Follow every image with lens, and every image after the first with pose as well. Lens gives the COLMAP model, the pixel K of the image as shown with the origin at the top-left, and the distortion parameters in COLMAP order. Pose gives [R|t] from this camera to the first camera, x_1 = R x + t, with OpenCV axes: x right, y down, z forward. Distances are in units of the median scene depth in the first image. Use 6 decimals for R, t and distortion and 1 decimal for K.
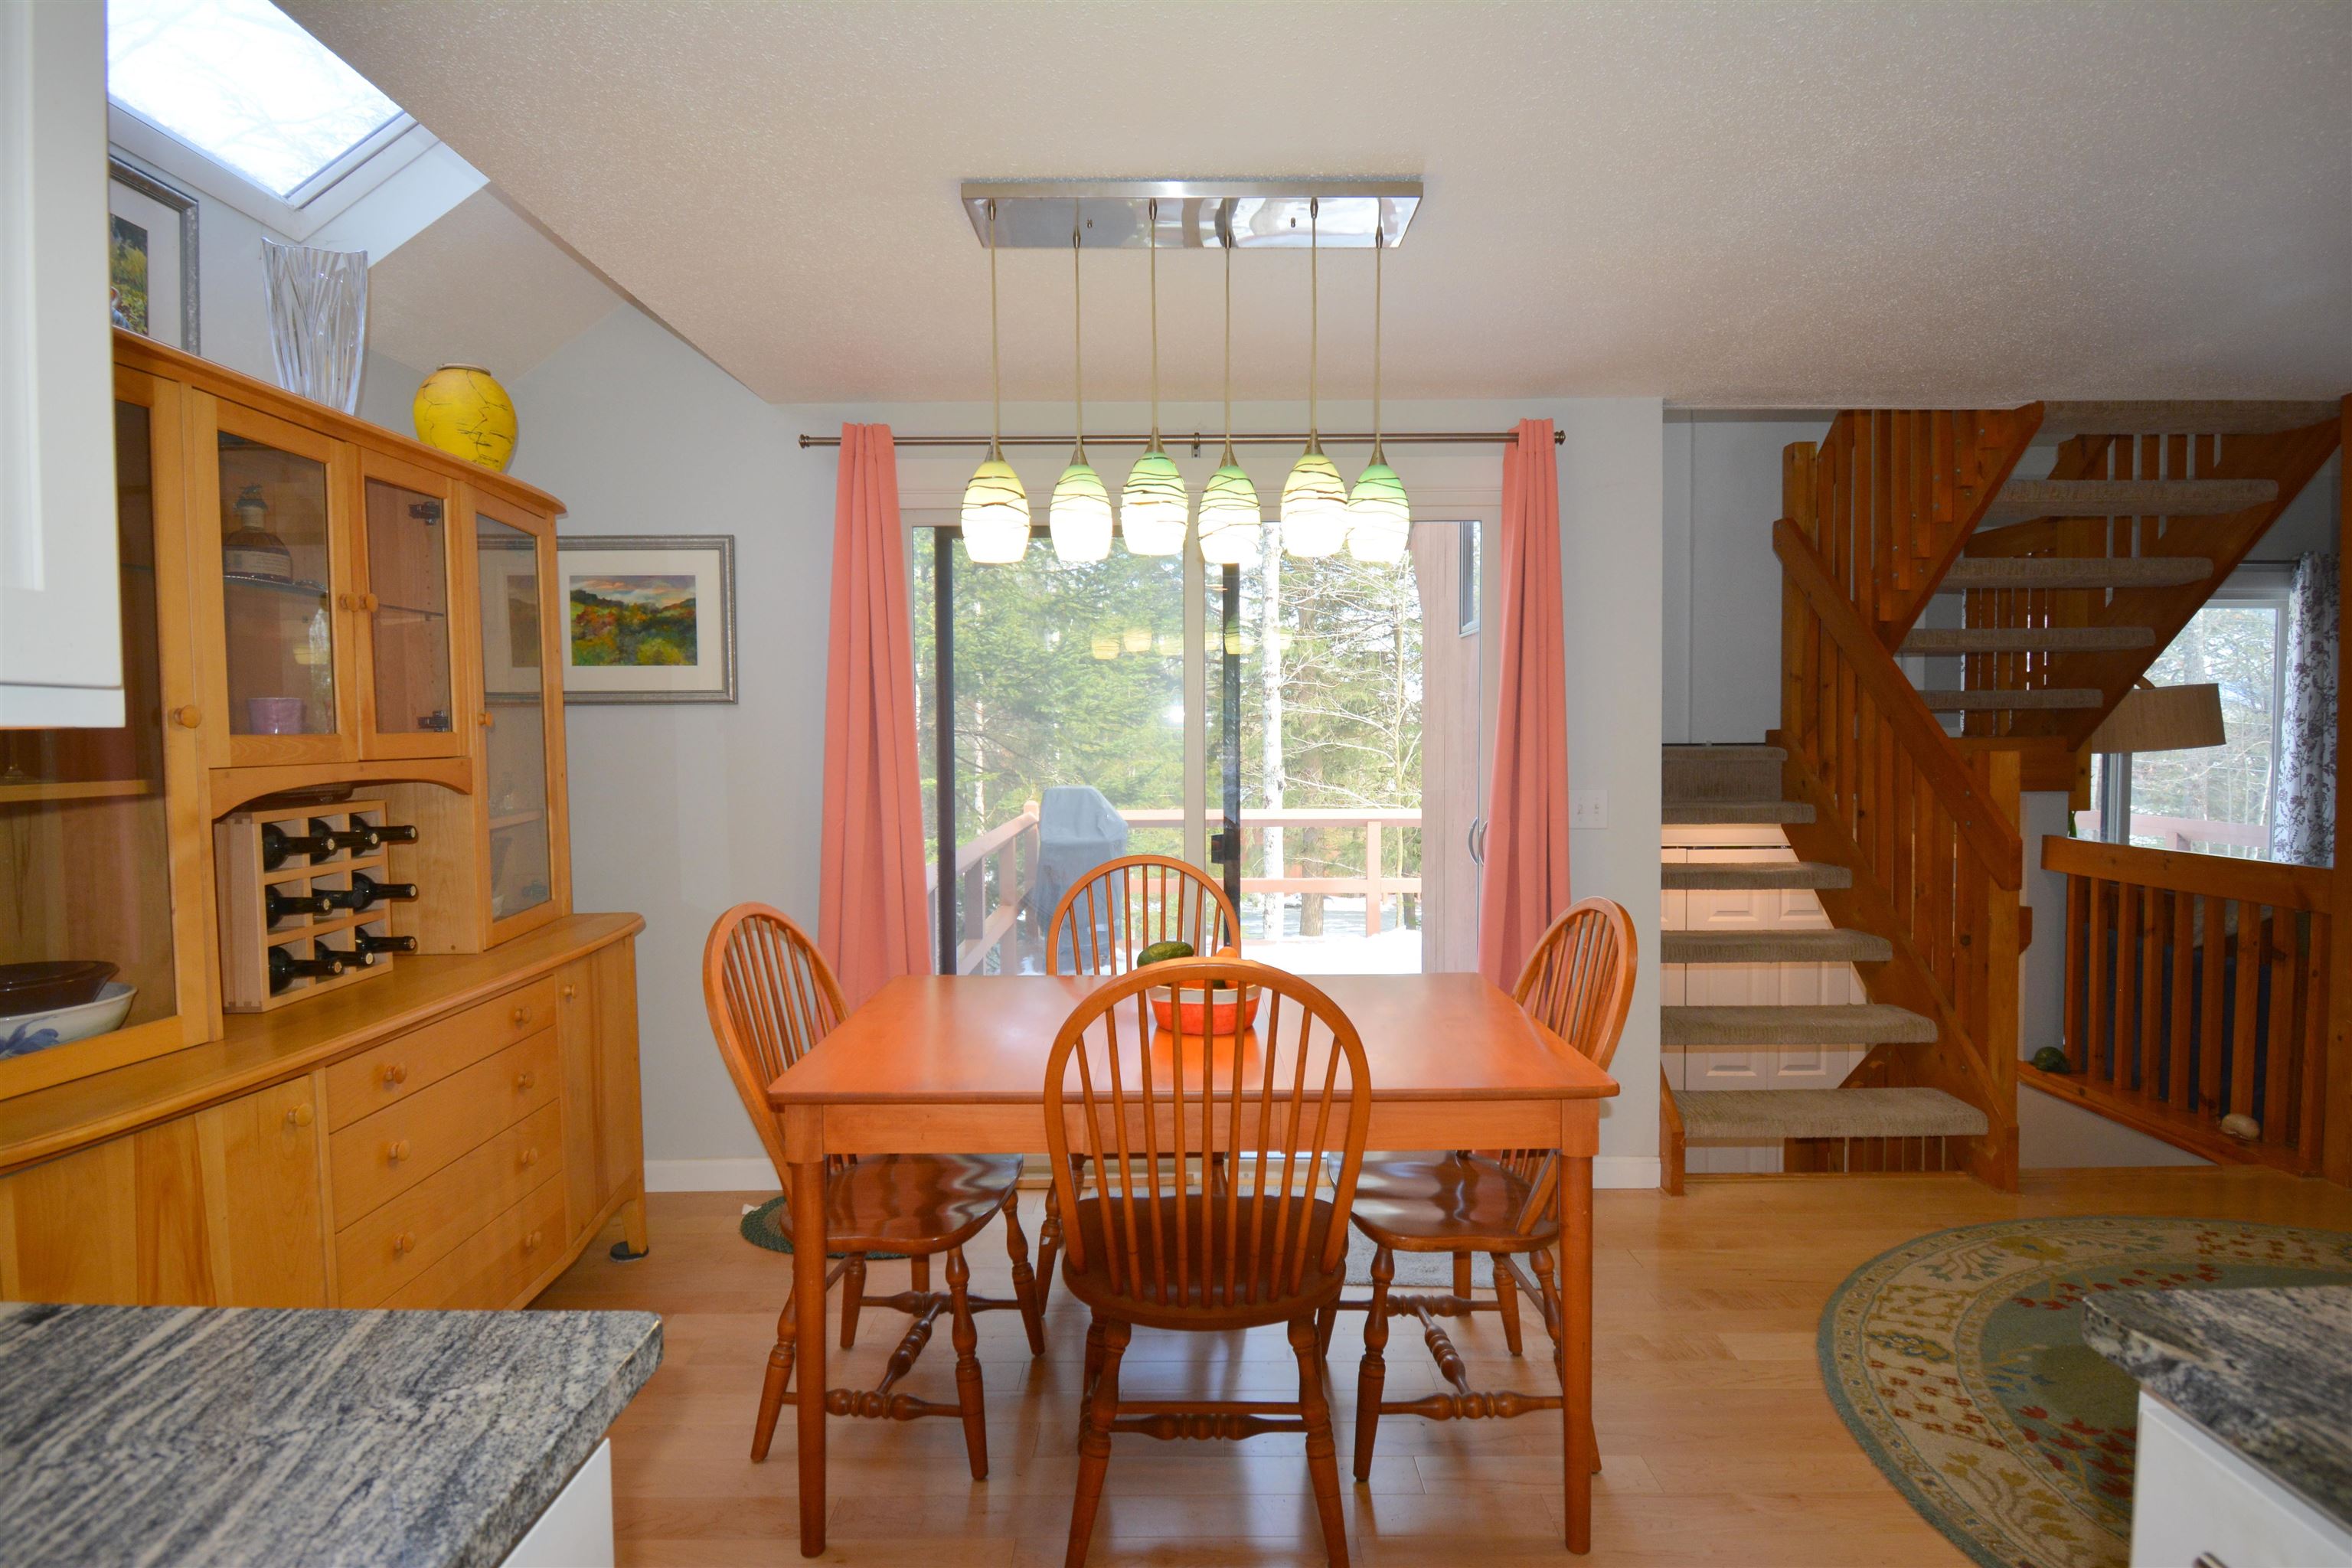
lens RADIAL K [[1249.6, 0, 1165.8], [0, 1249.6, 778.4], [0, 0, 1]] dist [0.010741, -0.023184]
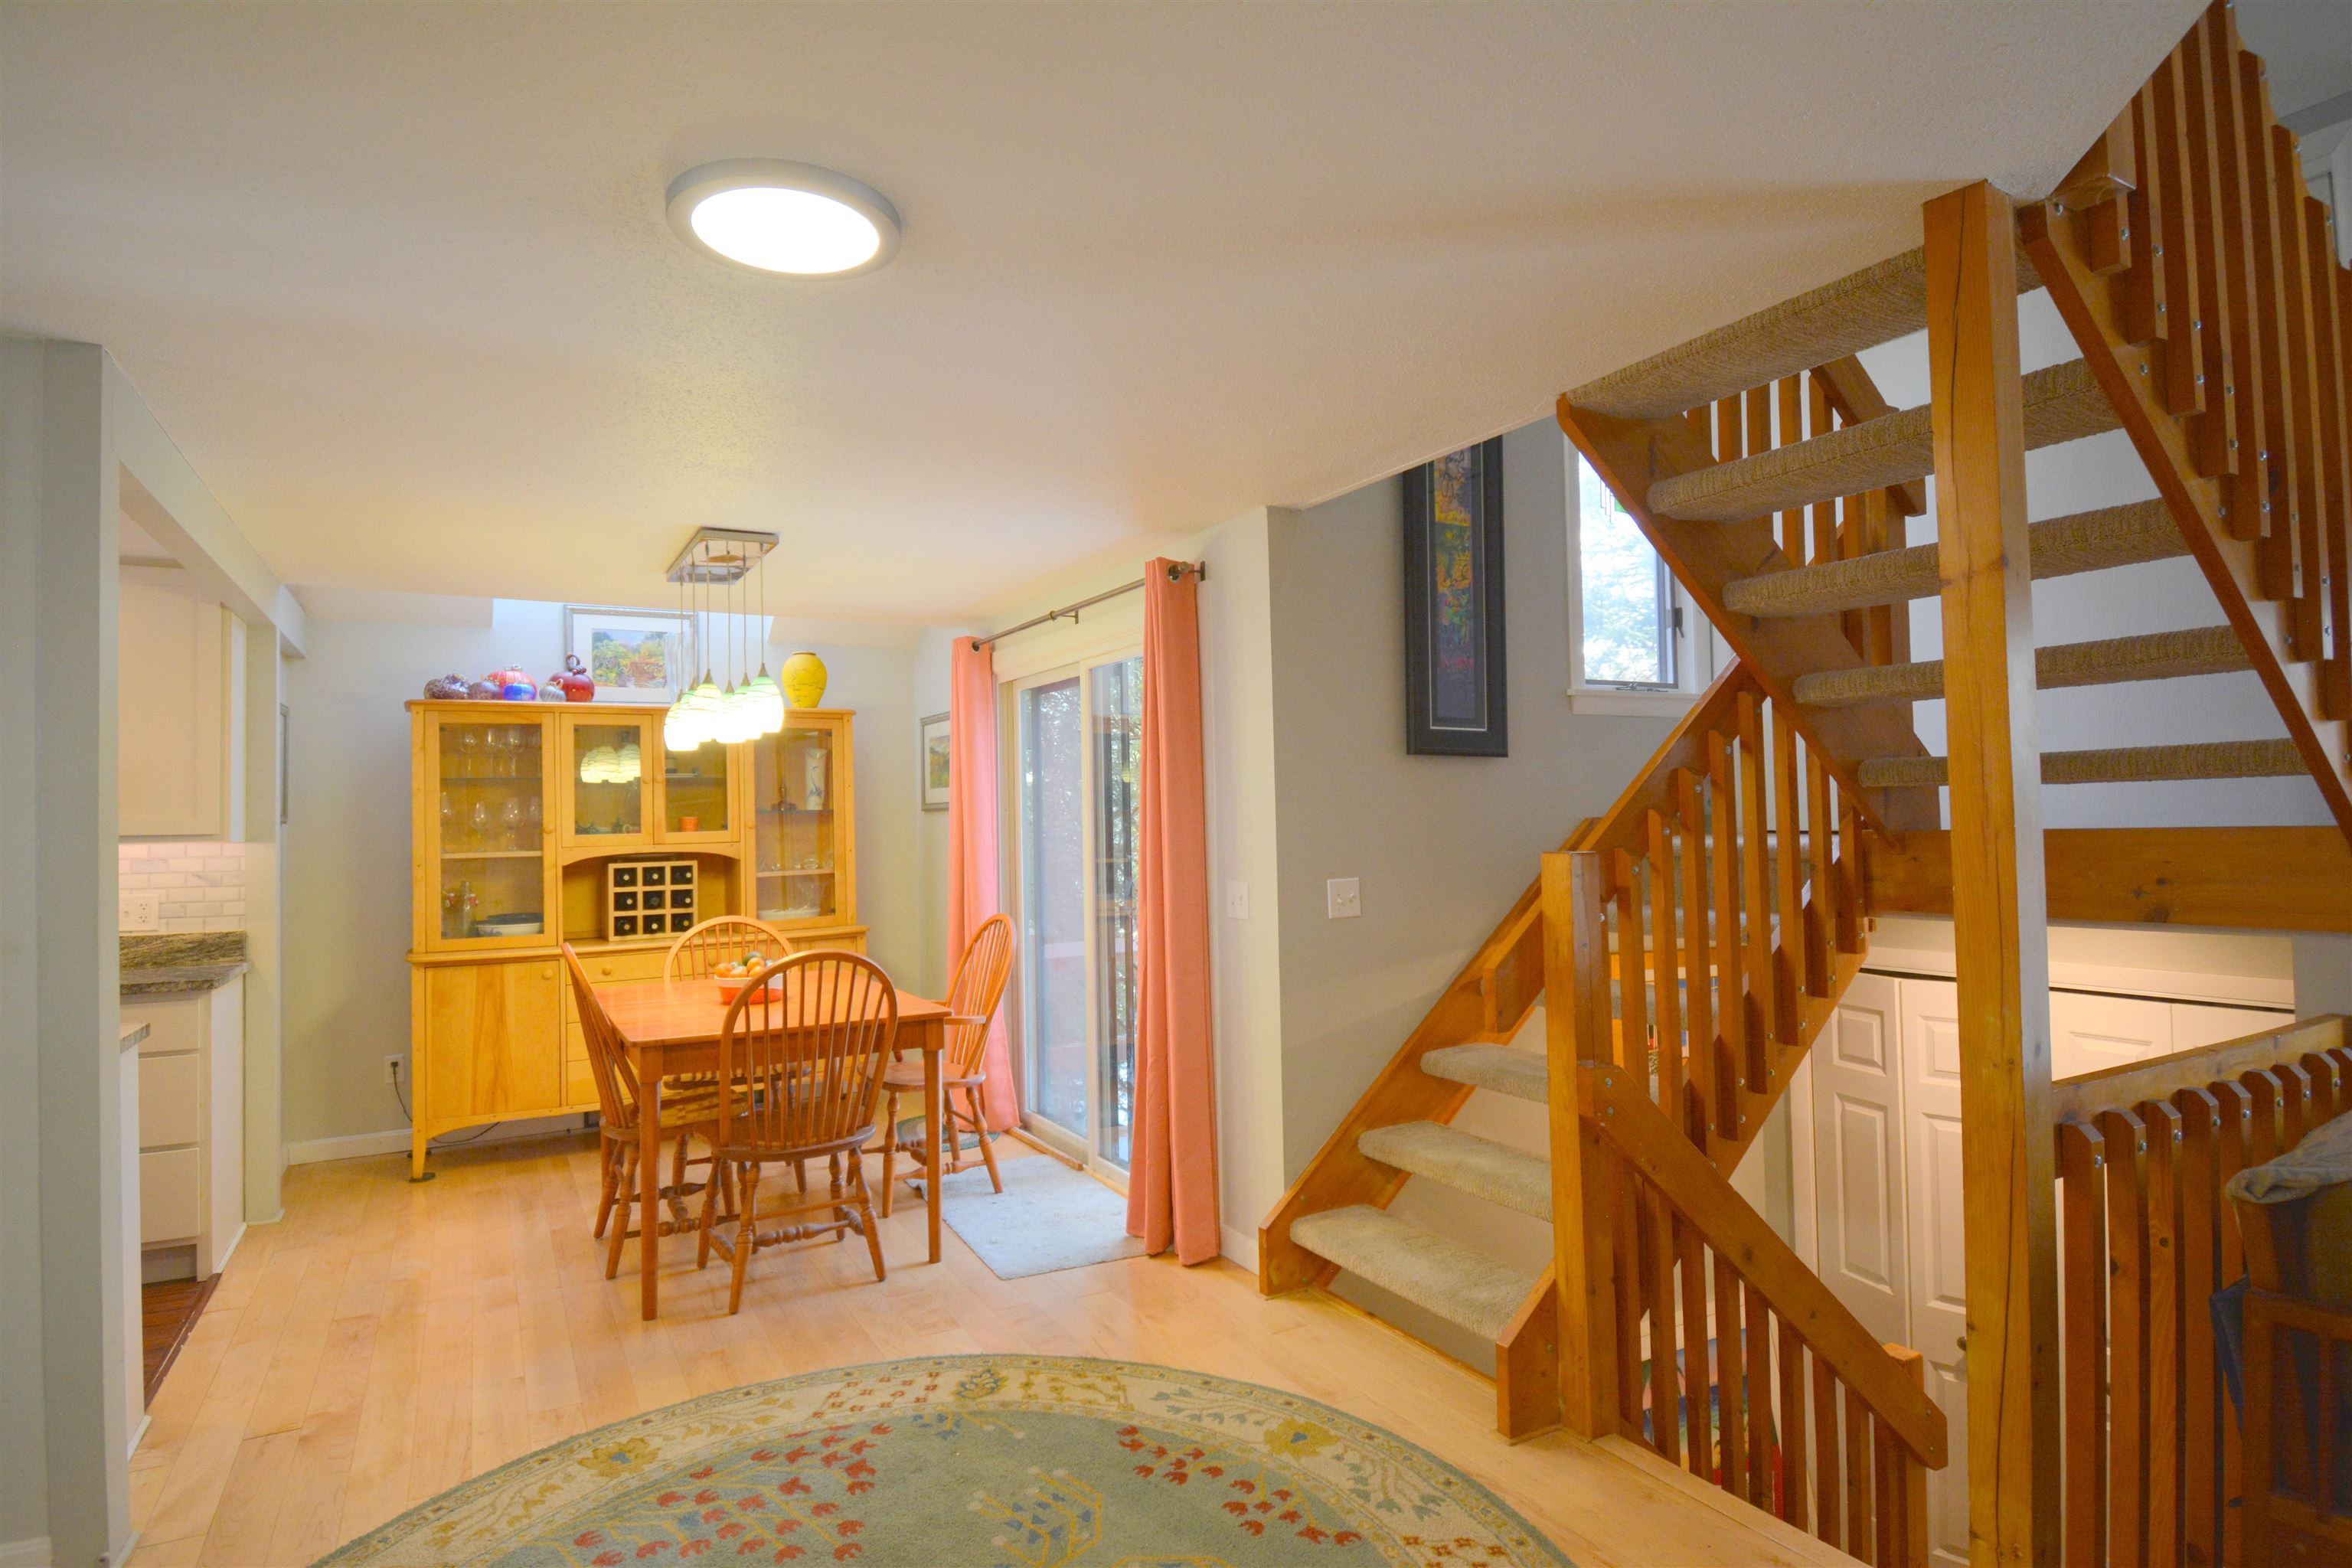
lens RADIAL K [[1249.6, 0, 1215.3], [0, 1249.6, 784.6], [0, 0, 1]] dist [0.010741, -0.023184]
pose [[0.499565, -0.029971, -0.865758, 0.743941], [-0.018290, 0.998814, -0.045131, -0.014967], [0.866083, 0.038381, 0.498425, 0.266934]]
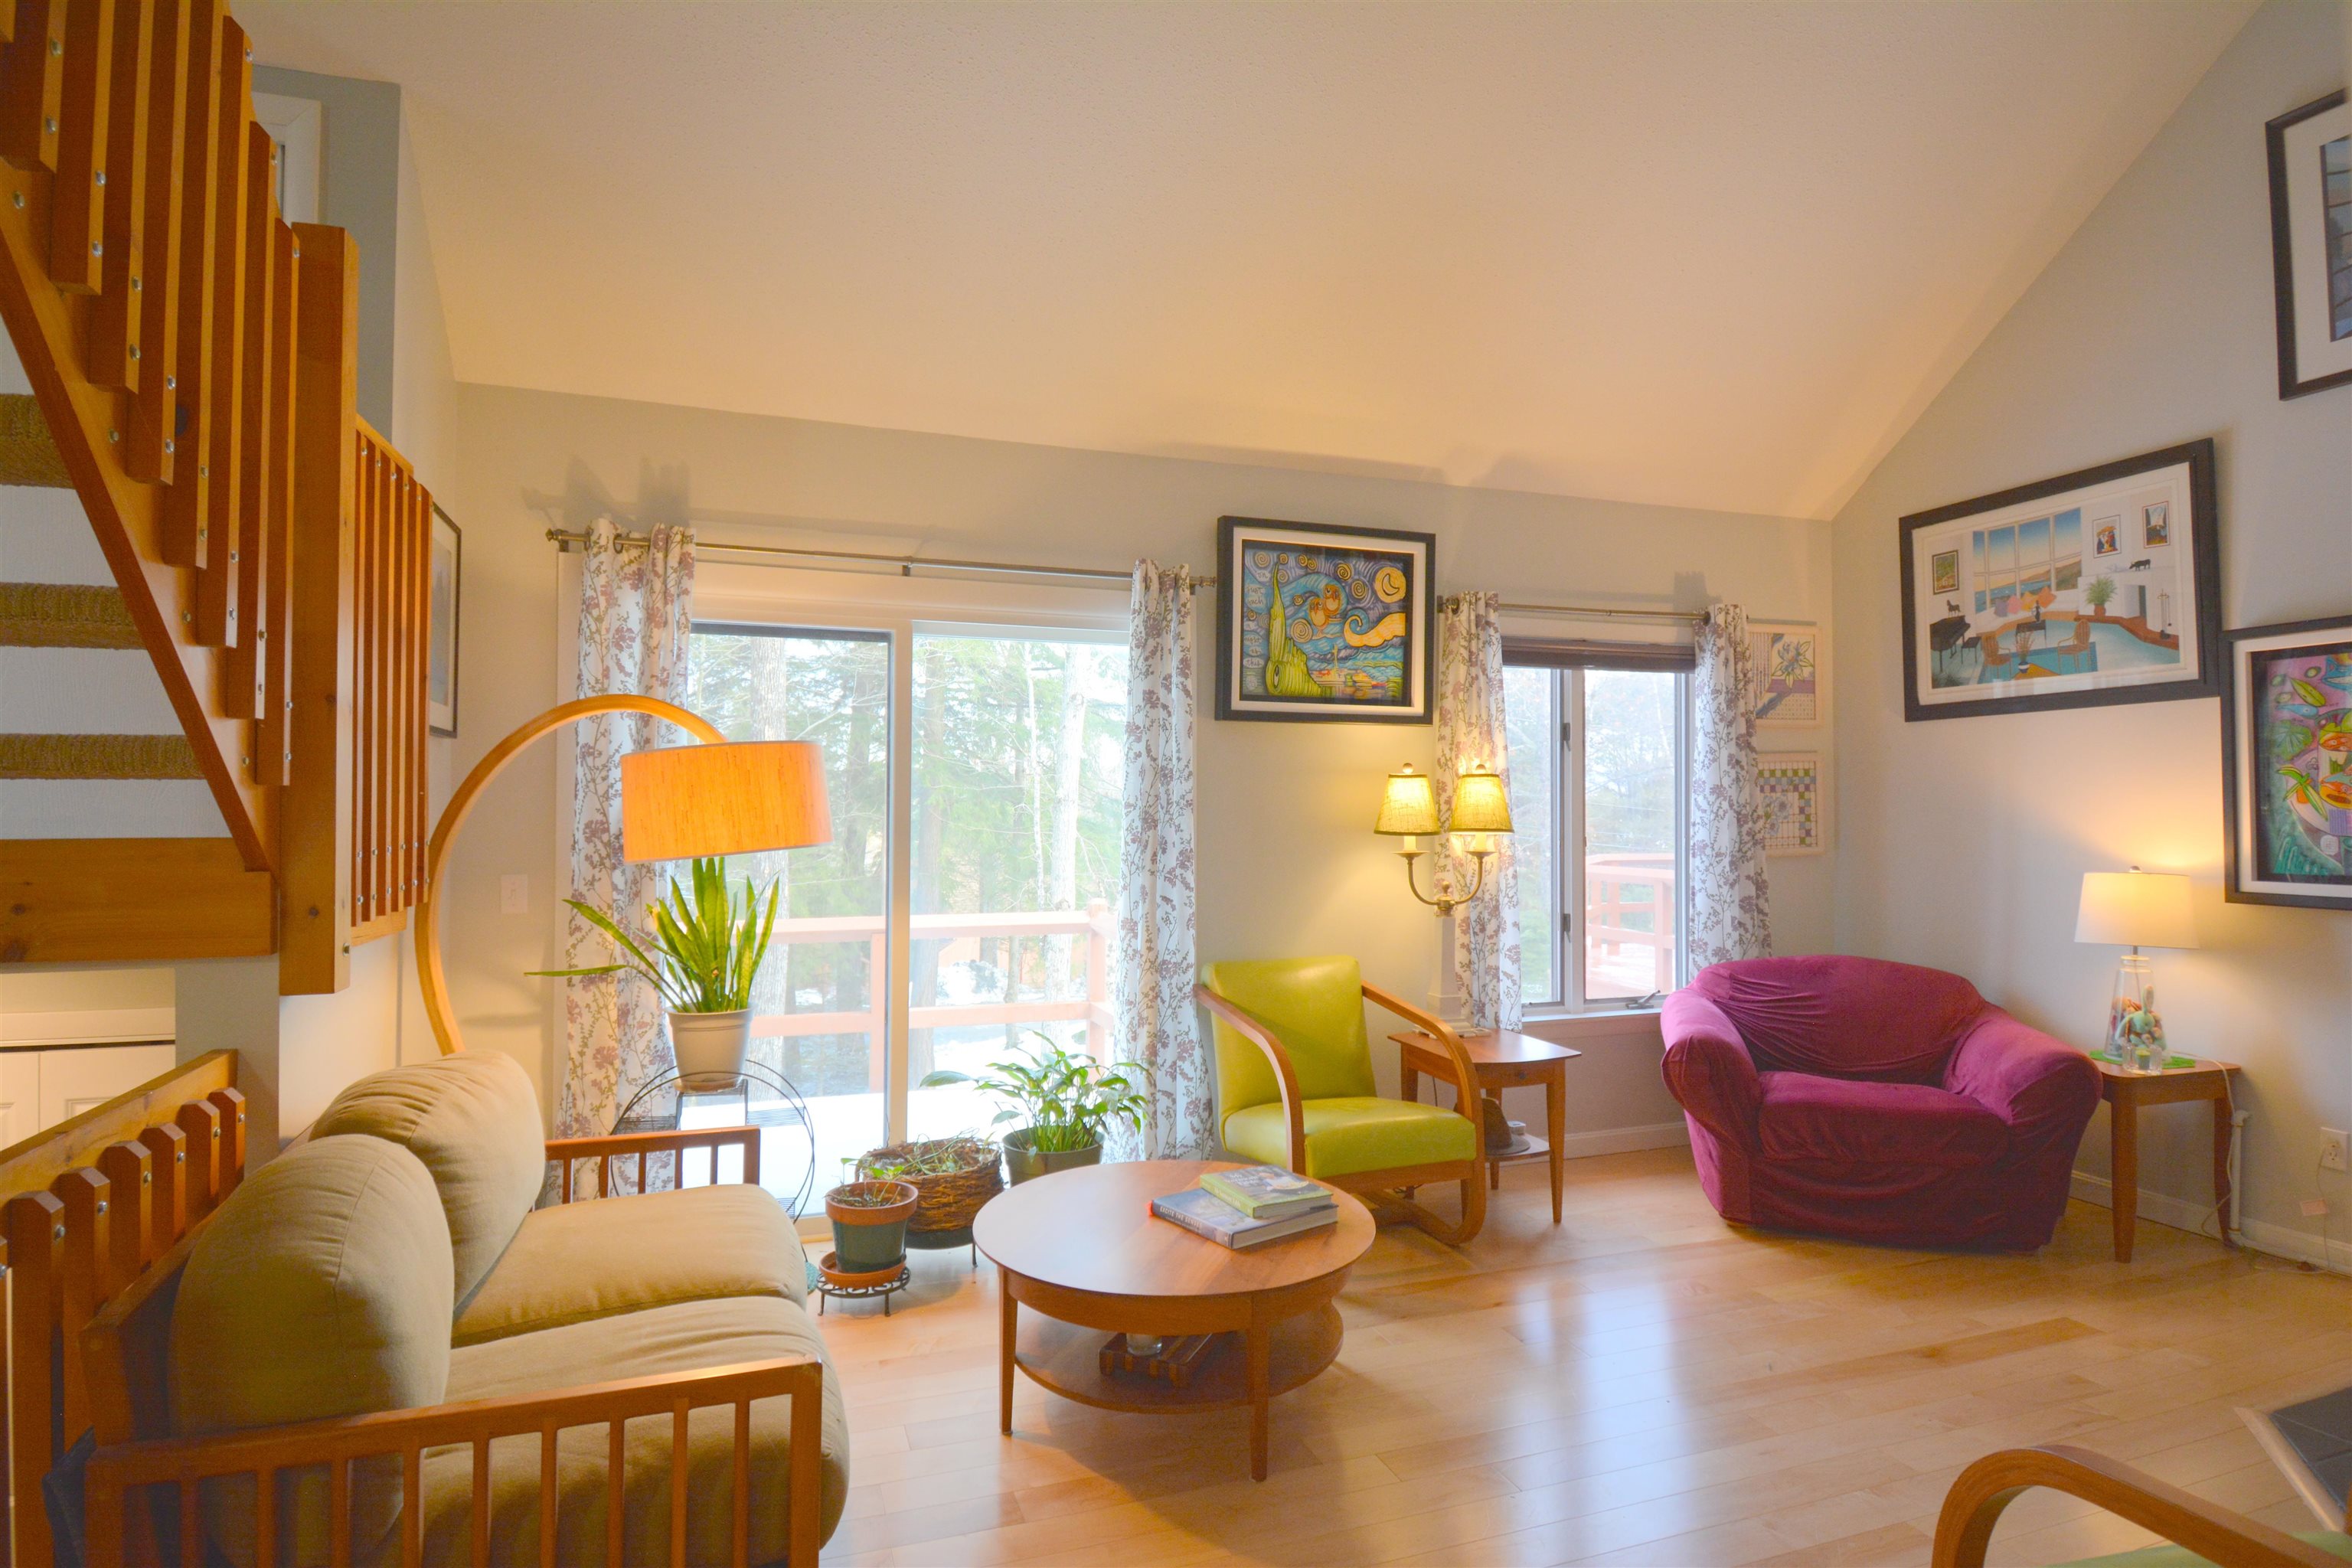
lens RADIAL K [[1249.6, 0, 1169.9], [0, 1249.6, 779.8], [0, 0, 1]] dist [0.010741, -0.023184]
pose [[0.948175, 0.013589, 0.317459, 0.720882], [0.006274, 0.998090, -0.061463, -0.019136], [-0.317687, 0.060270, 0.946278, 0.348499]]
